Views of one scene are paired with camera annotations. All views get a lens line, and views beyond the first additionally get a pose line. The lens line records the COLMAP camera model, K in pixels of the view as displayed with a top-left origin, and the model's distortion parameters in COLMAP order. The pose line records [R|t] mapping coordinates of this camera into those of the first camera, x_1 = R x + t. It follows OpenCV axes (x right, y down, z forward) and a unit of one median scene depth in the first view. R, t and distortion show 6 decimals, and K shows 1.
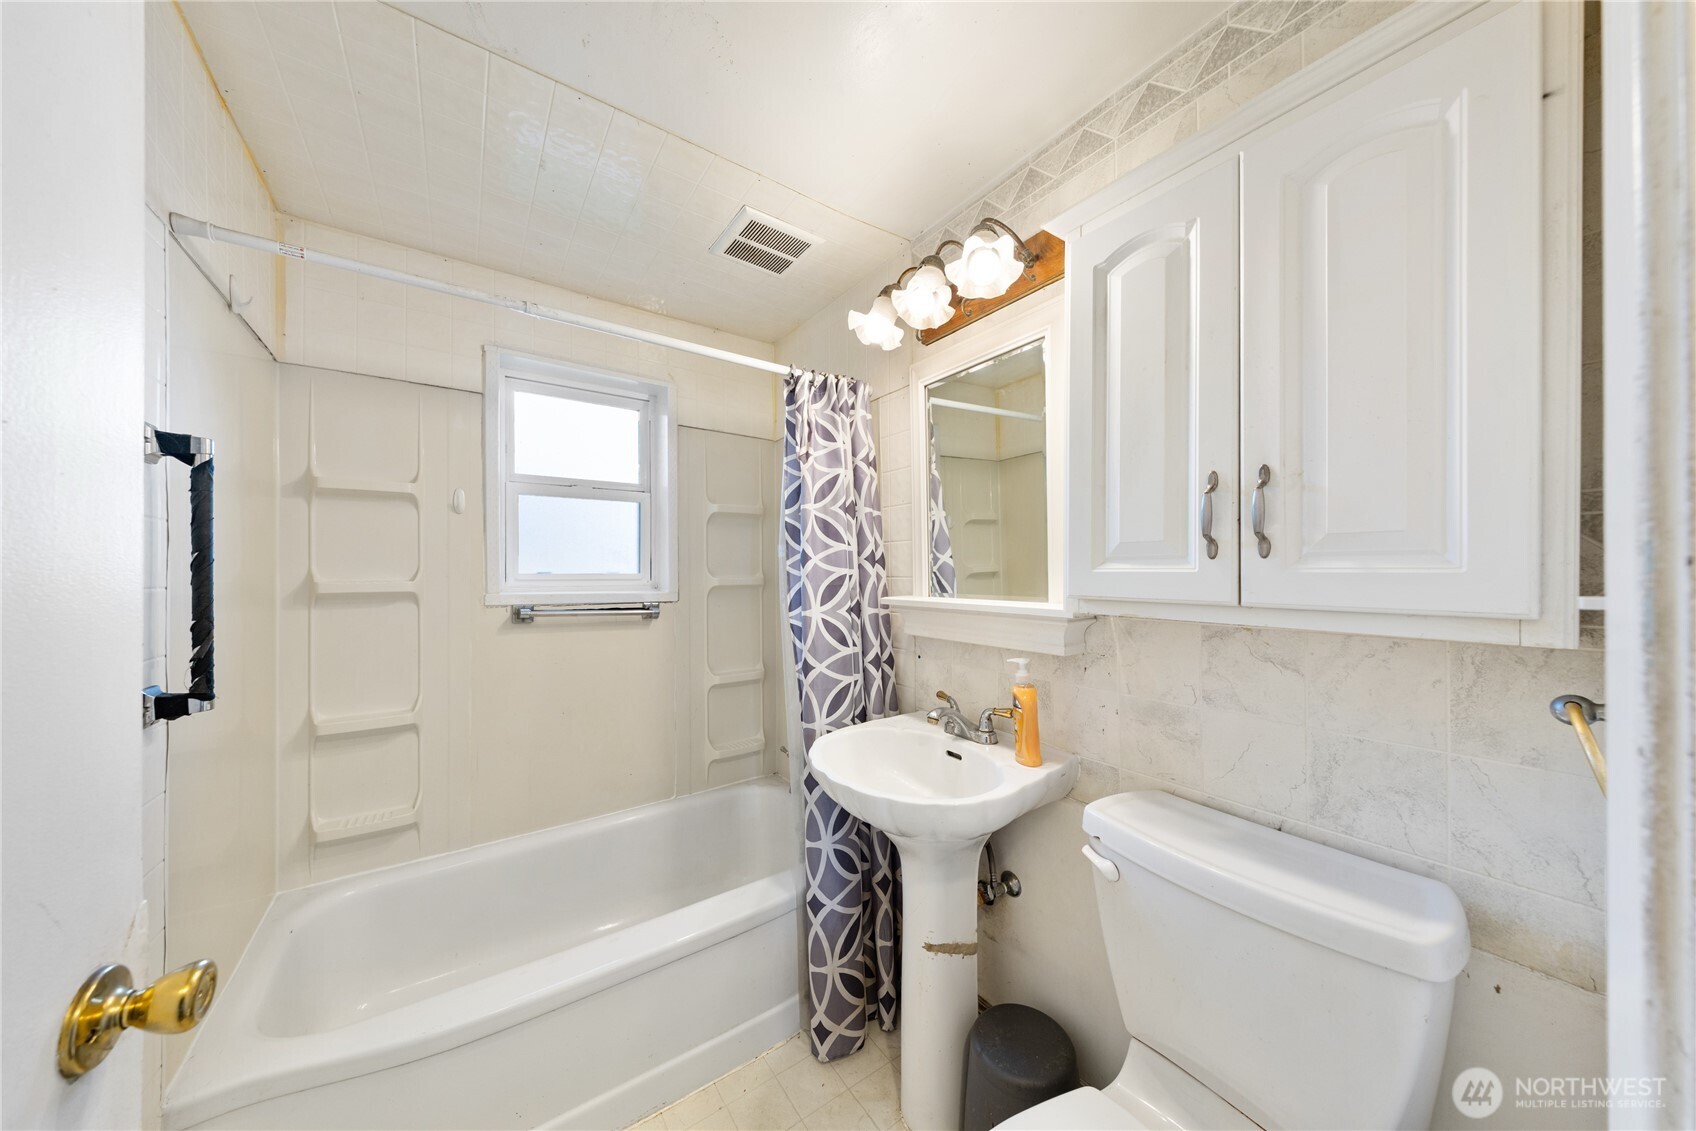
lens RADIAL K [[553.6, 0, 843.8], [0, 553.6, 570.3], [0, 0, 1]] dist [0.008800, -0.000315]
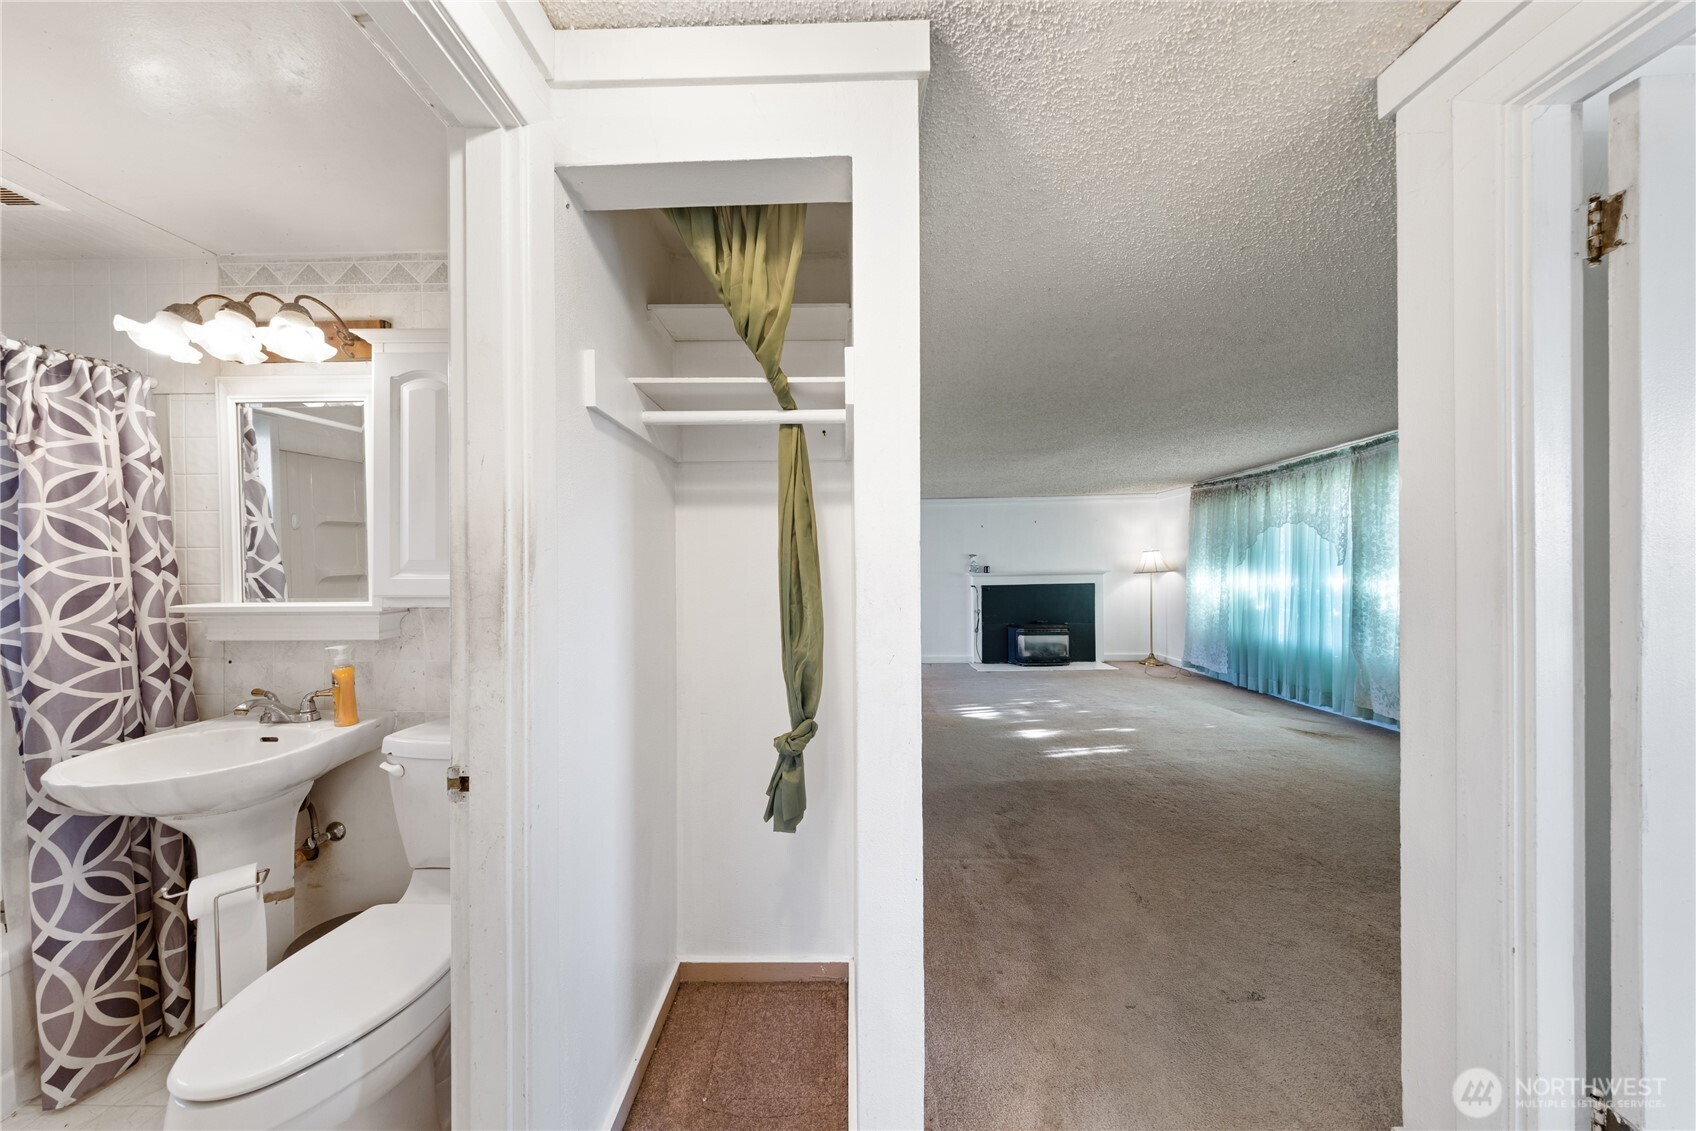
lens RADIAL K [[531.5, 0, 835.9], [0, 531.5, 565.0], [0, 0, 1]] dist [0.000722, 0.000214]
pose [[0.582968, 0.001613, 0.812494, -0.010608], [0.002443, 0.999990, -0.003738, -0.016568], [-0.812492, 0.004164, 0.582958, -0.495076]]
